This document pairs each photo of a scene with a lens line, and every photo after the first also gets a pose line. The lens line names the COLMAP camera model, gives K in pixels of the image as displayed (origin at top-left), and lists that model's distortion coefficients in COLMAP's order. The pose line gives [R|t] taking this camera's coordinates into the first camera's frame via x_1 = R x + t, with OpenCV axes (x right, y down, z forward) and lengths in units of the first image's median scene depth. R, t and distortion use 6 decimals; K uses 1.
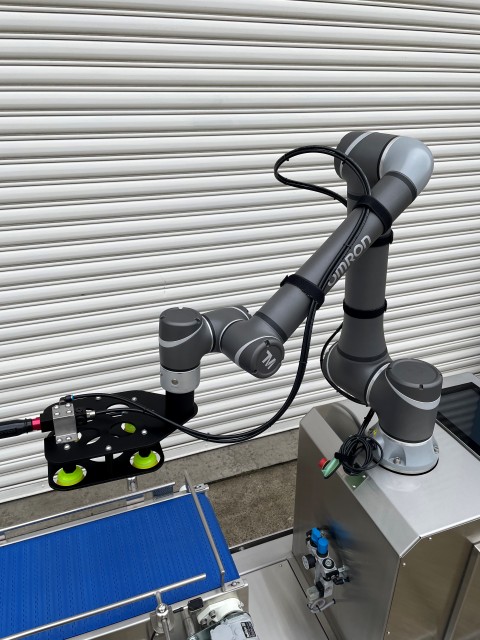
lens RADIAL K [[491.9, 0, 242.3], [0, 491.9, 309.3], [0, 0, 1]] dist [0.036817, -0.044913]
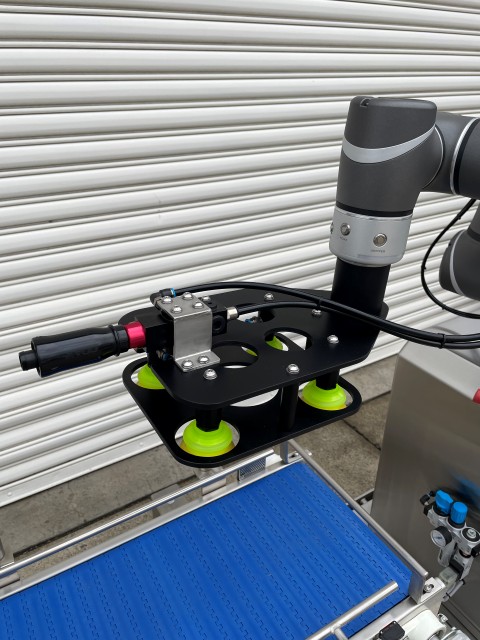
lens RADIAL K [[491.9, 0, 235.4], [0, 491.9, 322.6], [0, 0, 1]] dist [0.036817, -0.044913]
pose [[0.983796, -0.089123, 0.155570, -0.334076], [0.080964, 0.995026, 0.058029, 0.171440], [-0.159968, -0.044493, 0.986119, 0.454608]]
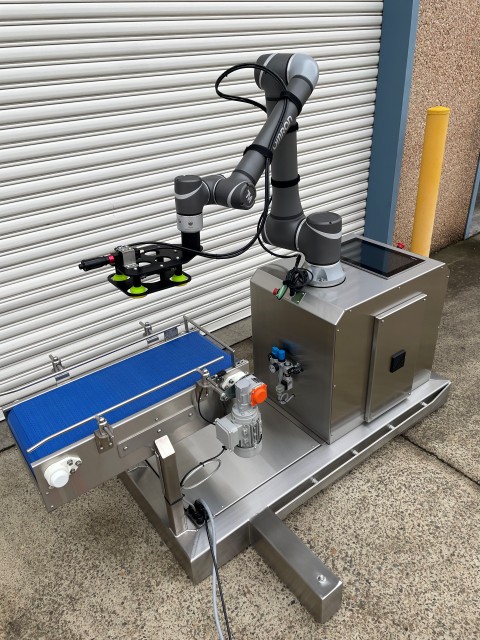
lens RADIAL K [[491.9, 0, 241.4], [0, 491.9, 317.4], [0, 0, 1]] dist [0.036817, -0.044913]
pose [[0.954446, -0.187014, 0.232503, -0.356008], [0.170046, 0.981209, 0.091181, 0.288286], [-0.245186, -0.047491, 0.968312, -0.495545]]
